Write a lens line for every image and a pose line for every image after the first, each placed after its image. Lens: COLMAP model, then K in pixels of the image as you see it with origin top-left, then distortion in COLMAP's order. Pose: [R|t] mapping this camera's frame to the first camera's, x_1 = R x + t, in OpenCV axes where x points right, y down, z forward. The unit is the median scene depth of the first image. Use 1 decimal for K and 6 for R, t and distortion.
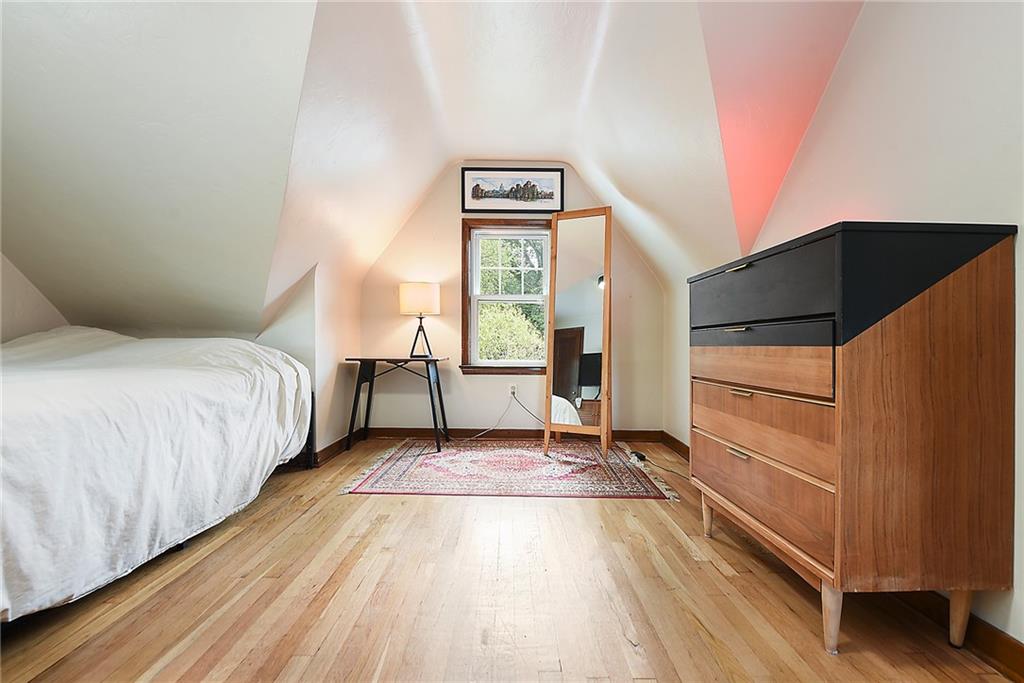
lens RADIAL K [[417.7, 0, 522.9], [0, 417.7, 350.6], [0, 0, 1]] dist [0.000205, -0.000543]
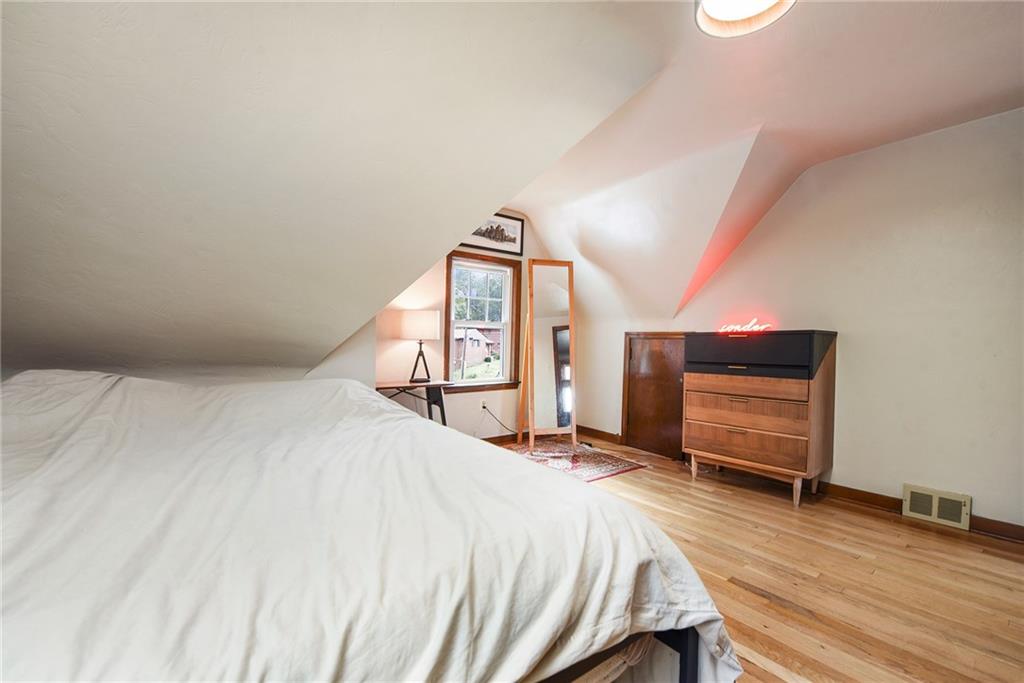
lens RADIAL K [[417.7, 0, 522.9], [0, 417.7, 350.6], [0, 0, 1]] dist [0.000205, -0.000543]
pose [[0.787348, -0.014565, 0.616337, -0.704376], [0.005413, 0.999846, 0.016713, -0.078721], [-0.616486, -0.009822, 0.787305, 0.039301]]
